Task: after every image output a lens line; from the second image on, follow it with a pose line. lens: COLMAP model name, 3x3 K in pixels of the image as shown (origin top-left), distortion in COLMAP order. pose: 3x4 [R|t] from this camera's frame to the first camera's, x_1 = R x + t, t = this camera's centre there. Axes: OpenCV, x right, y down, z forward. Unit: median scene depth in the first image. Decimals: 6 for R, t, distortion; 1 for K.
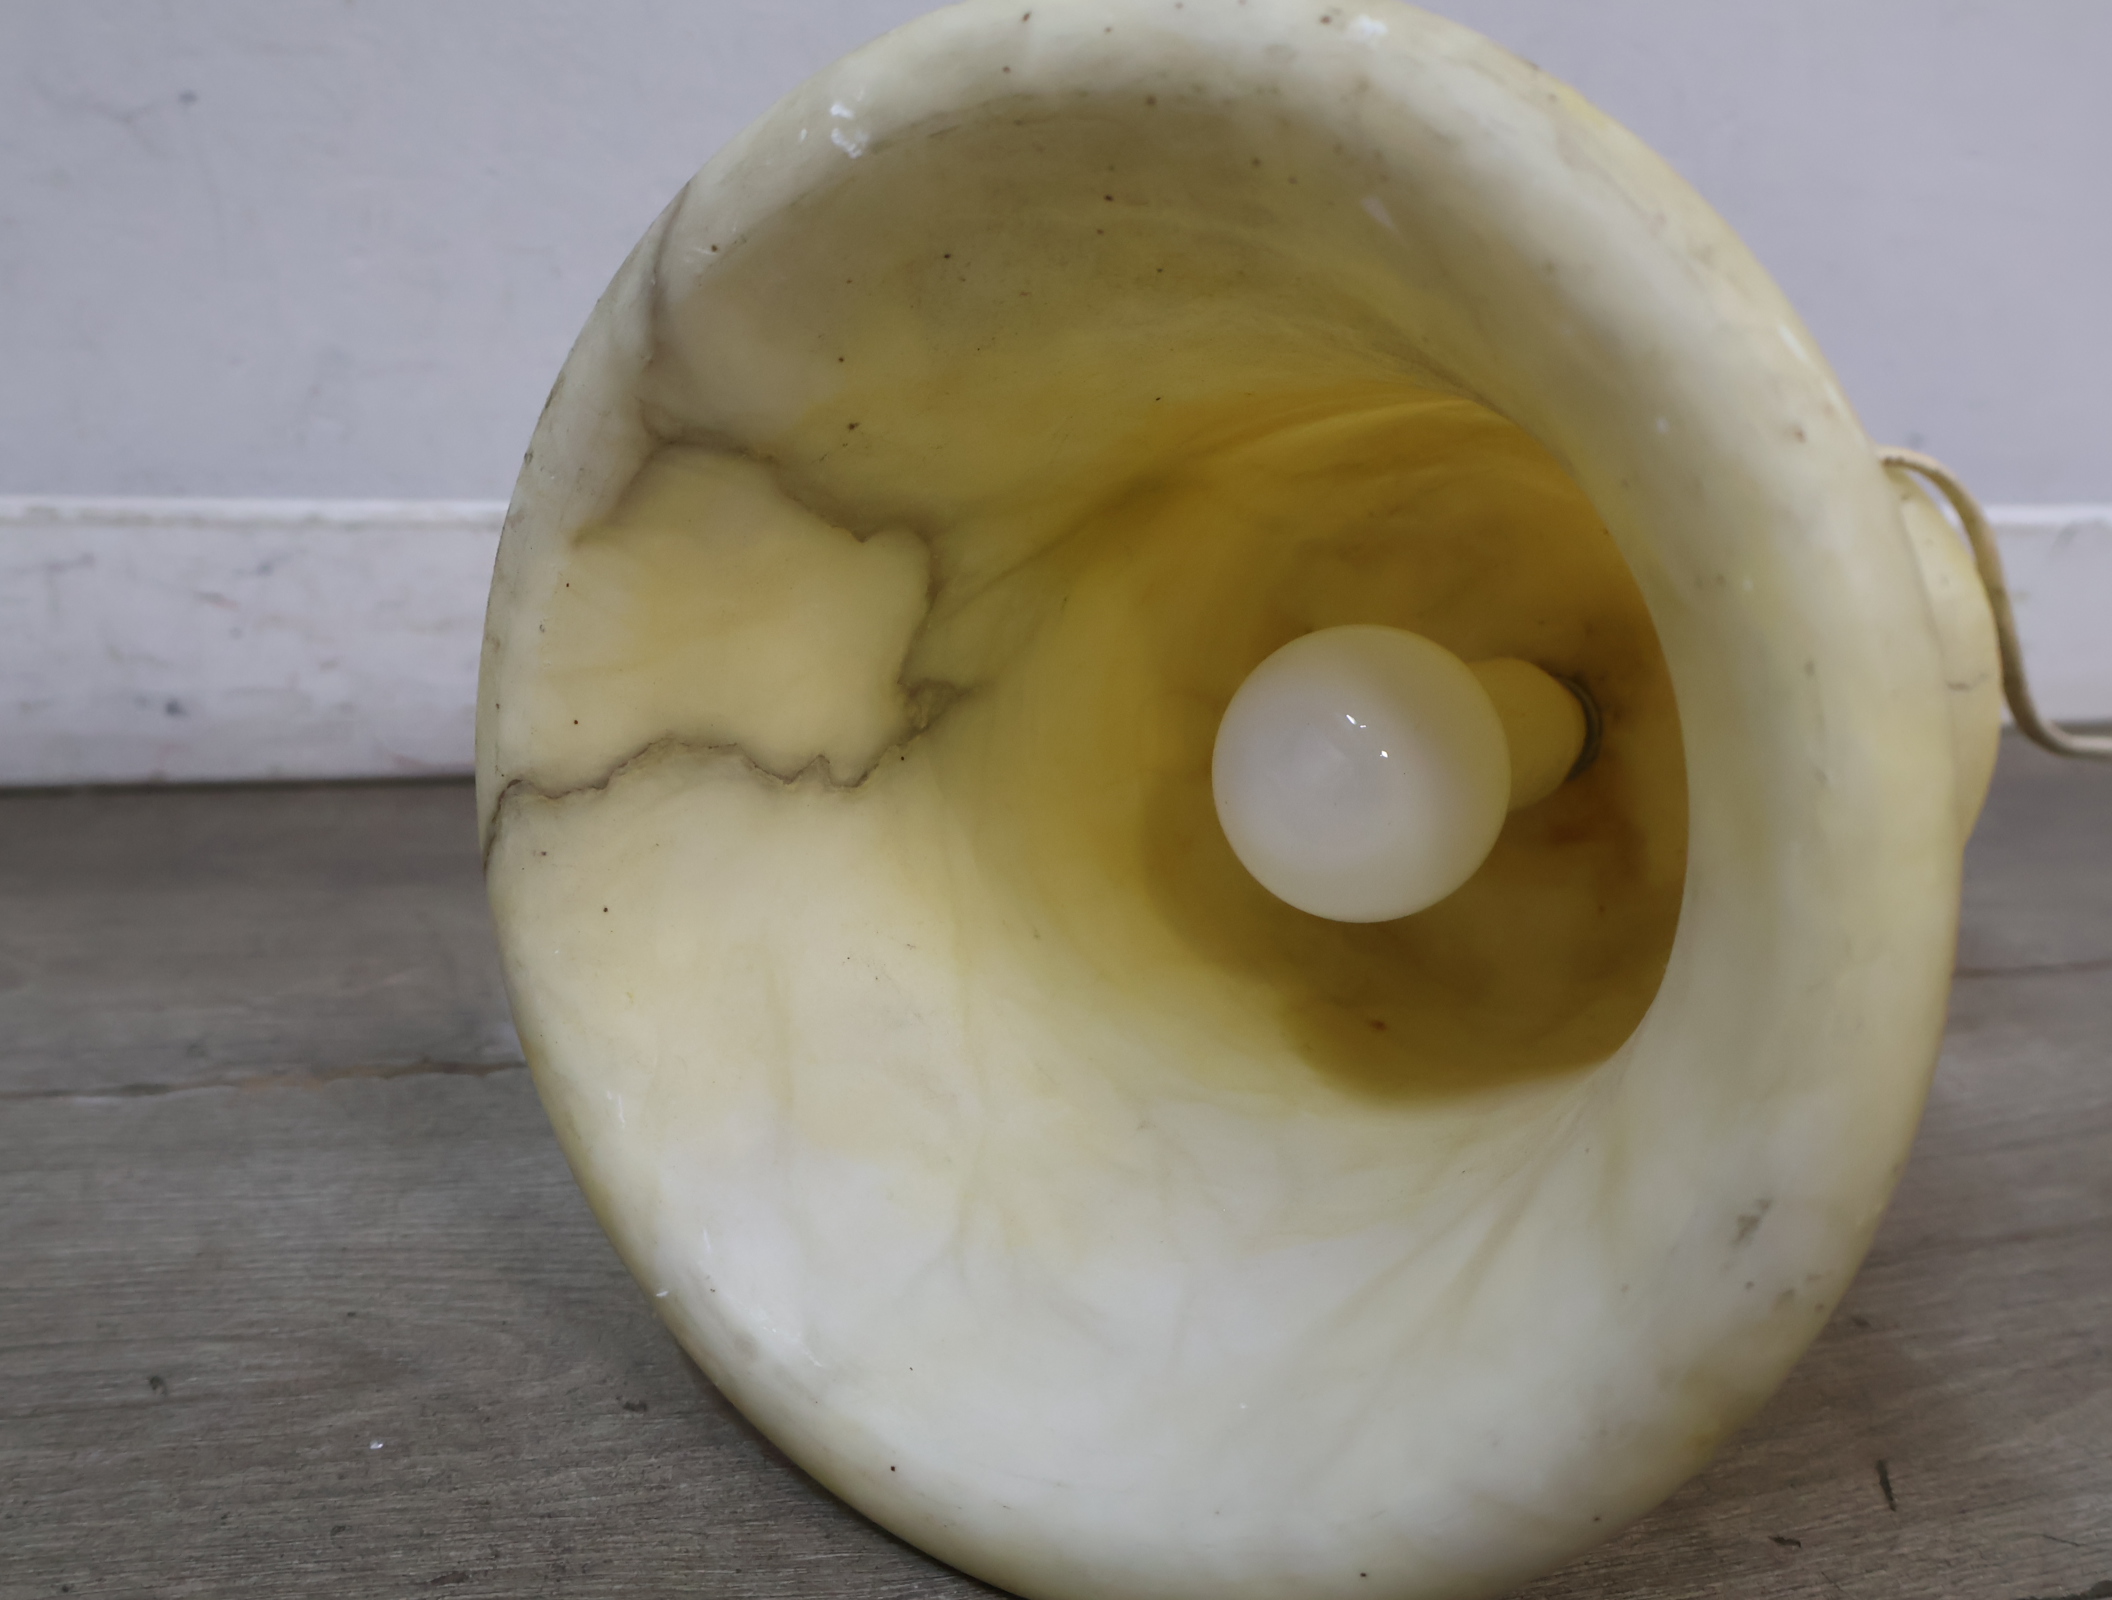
lens RADIAL K [[2309.5, 0, 1050.3], [0, 2309.5, 798.5], [0, 0, 1]] dist [0.007810, 0.000000]
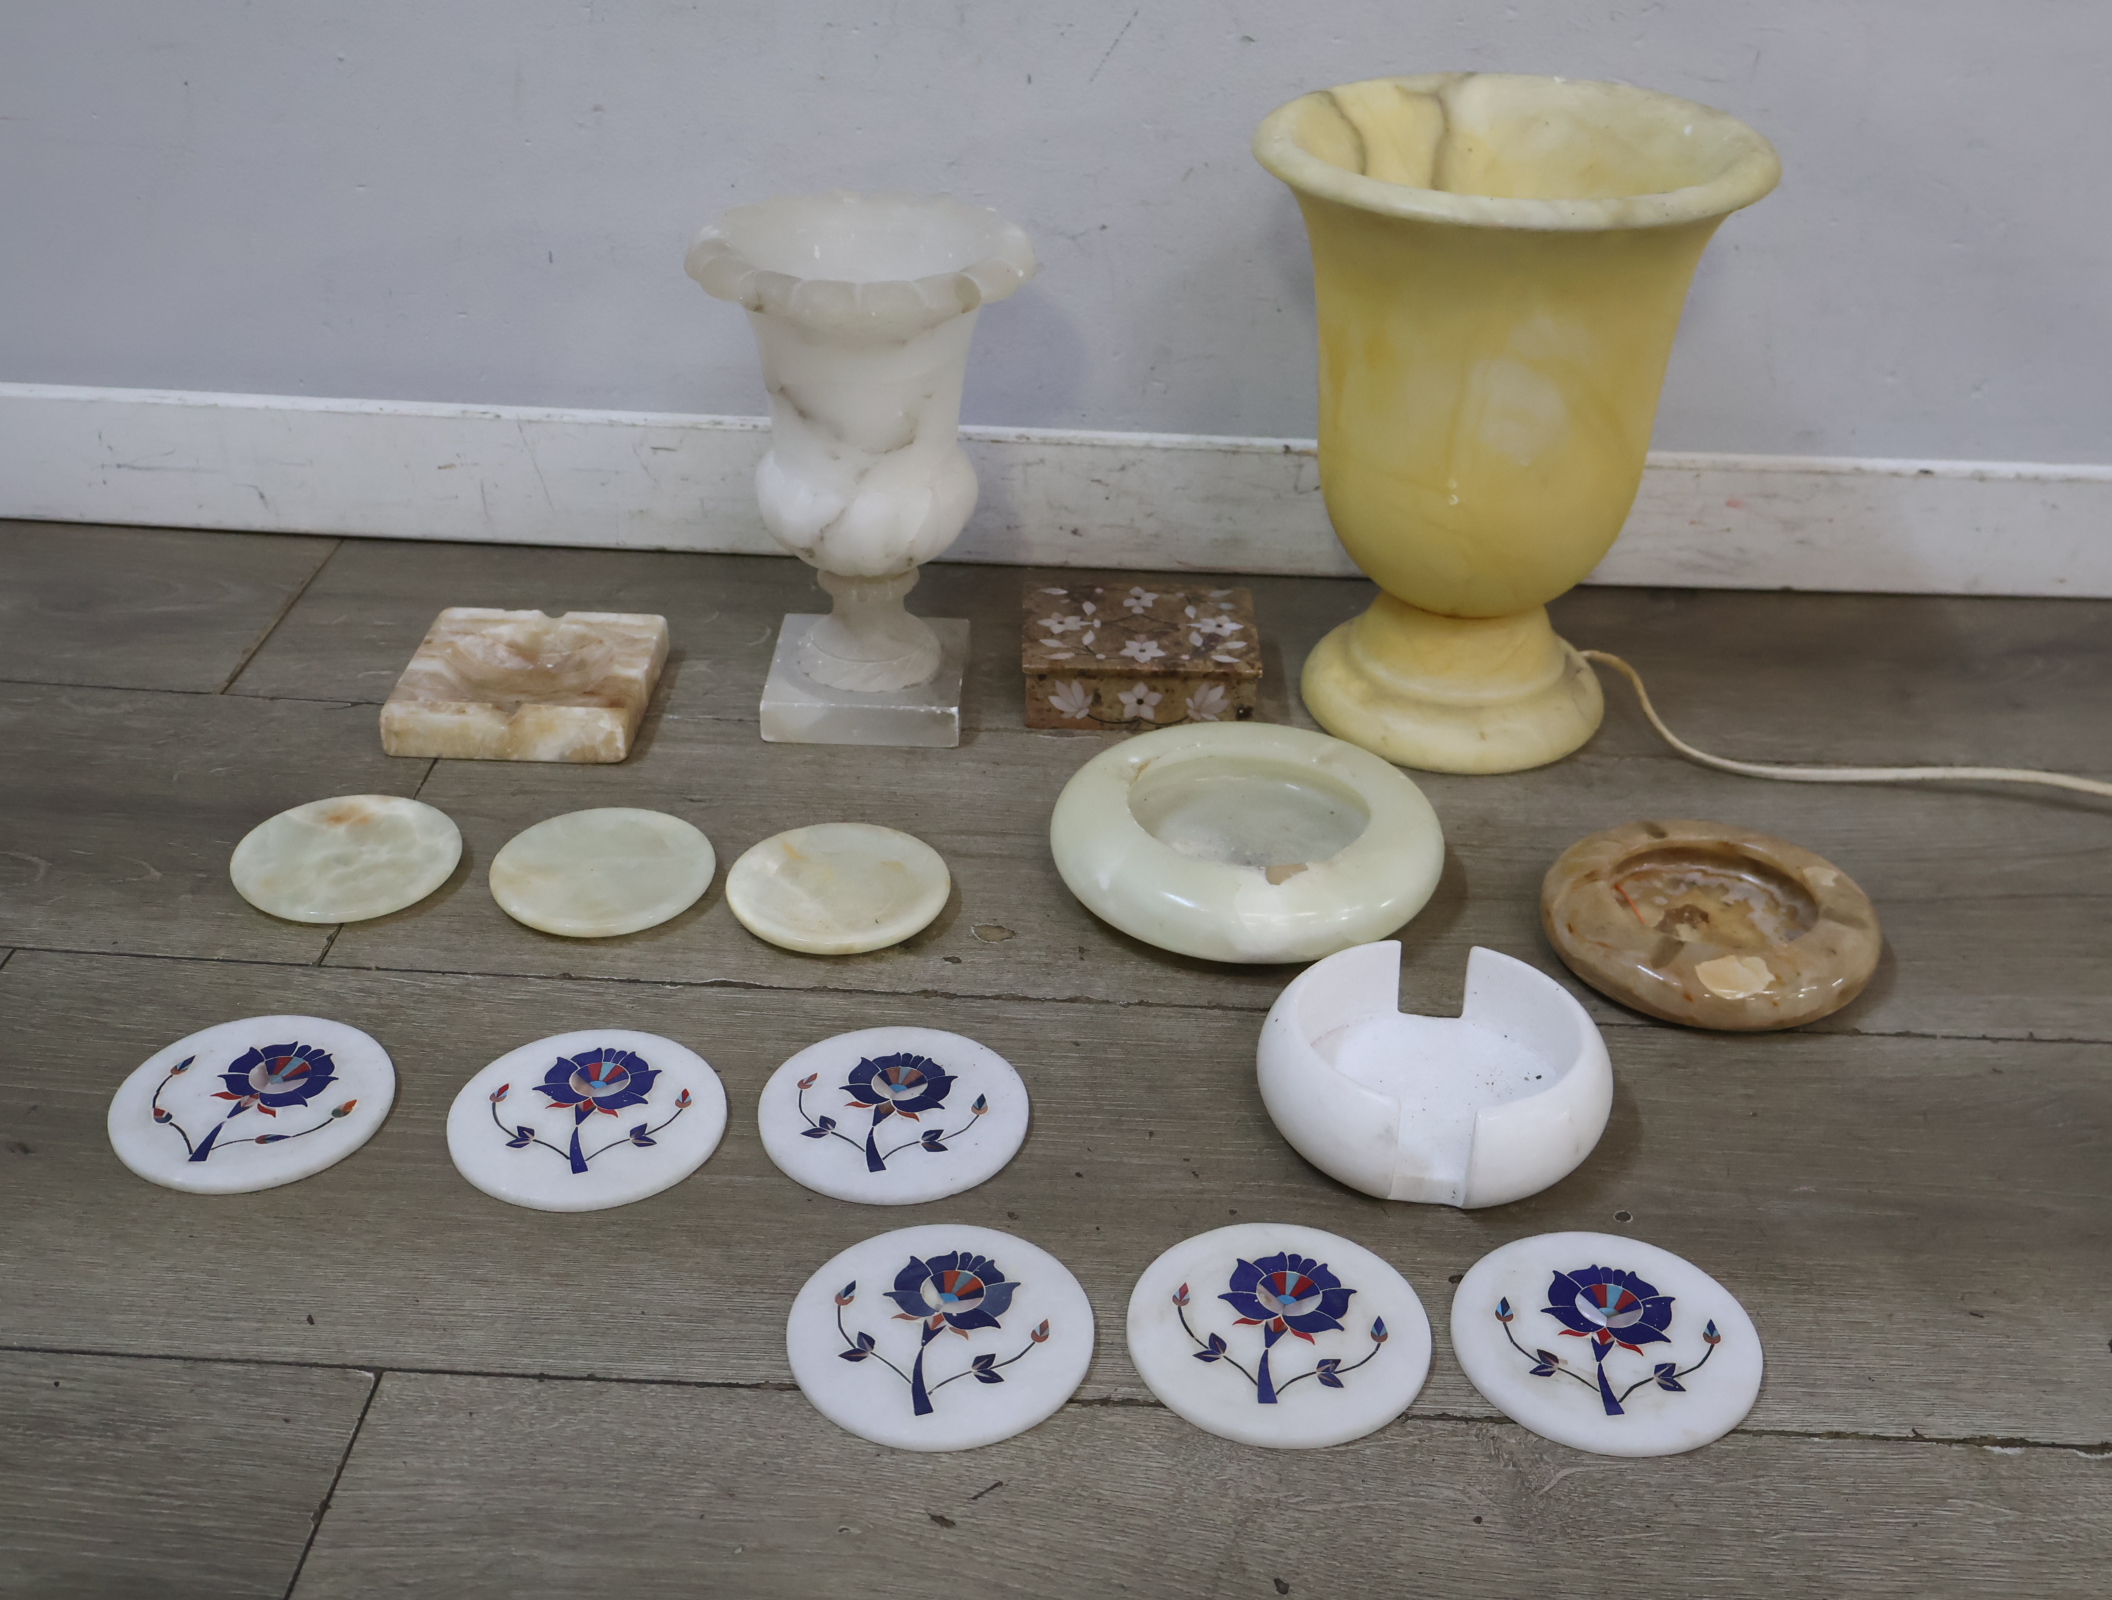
lens RADIAL K [[2310.3, 0, 1064.0], [0, 2310.3, 816.1], [0, 0, 1]] dist [0.010806, 0.000000]
pose [[0.943874, 0.127965, -0.304511, 0.372749], [-0.064240, 0.975420, 0.210781, -0.317436], [0.323999, -0.179389, 0.928894, -1.330488]]
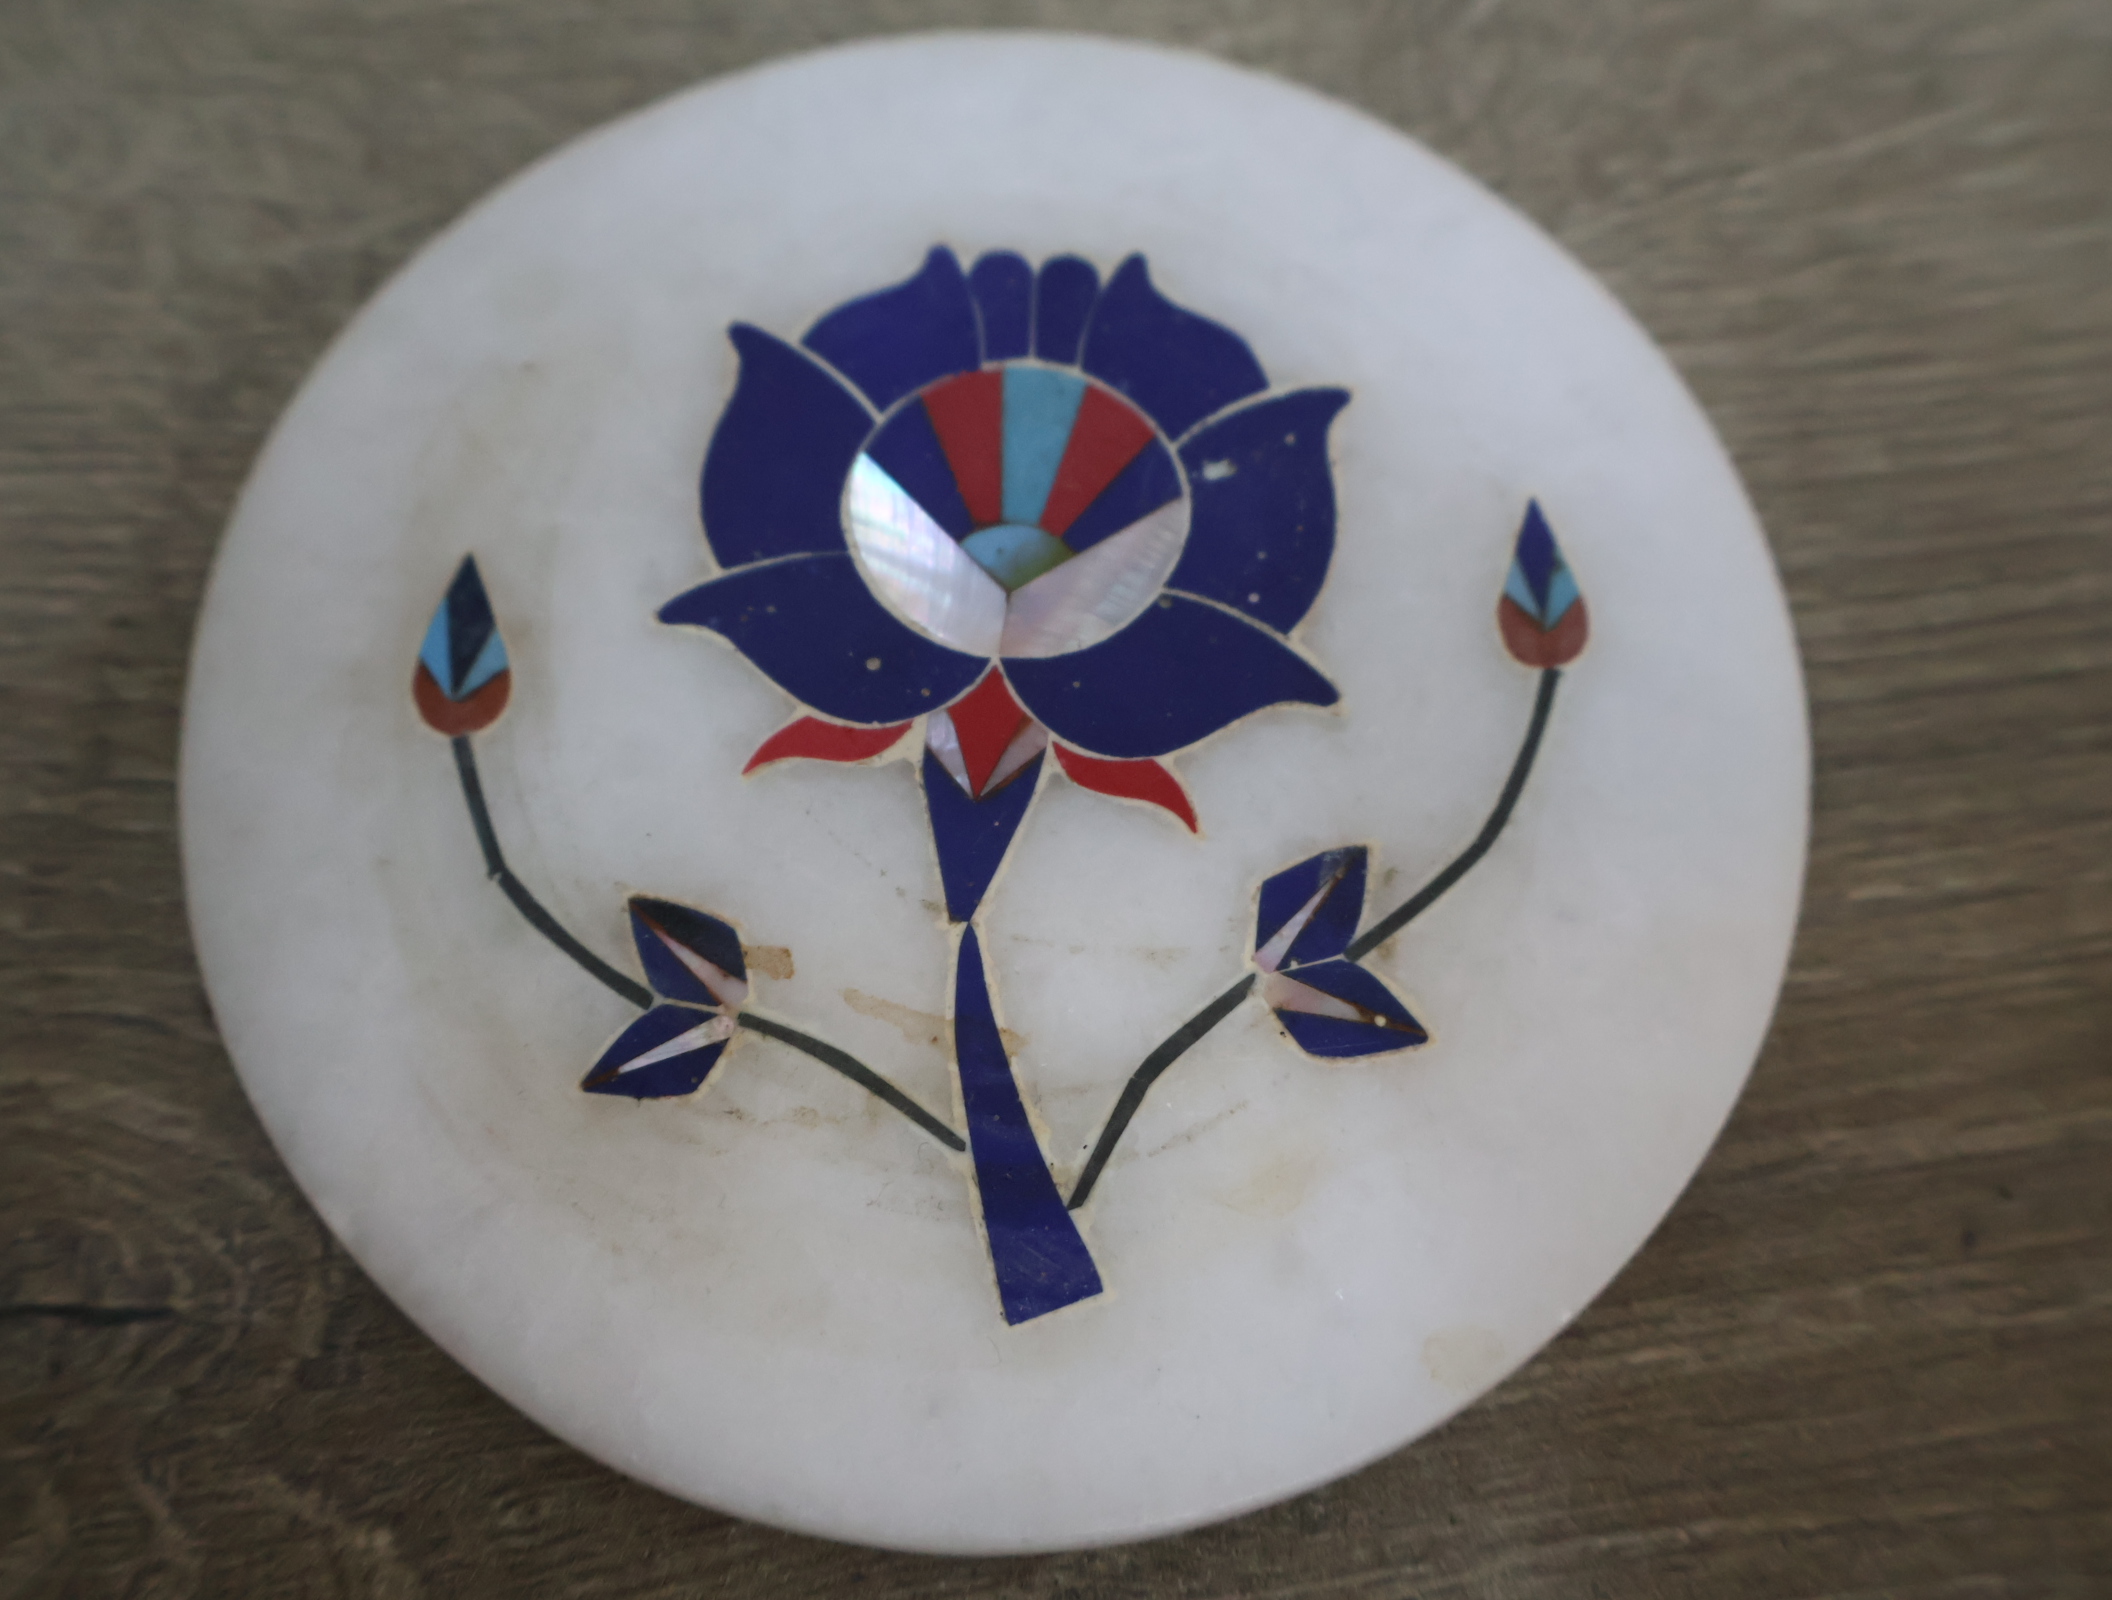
lens RADIAL K [[2310.3, 0, 1063.2], [0, 2310.3, 807.9], [0, 0, 1]] dist [0.010806, 0.000000]
pose [[0.992205, 0.095220, -0.080393, 0.228708], [0.002488, 0.629846, 0.776716, 0.255592], [0.124594, -0.770861, 0.624700, -0.139165]]
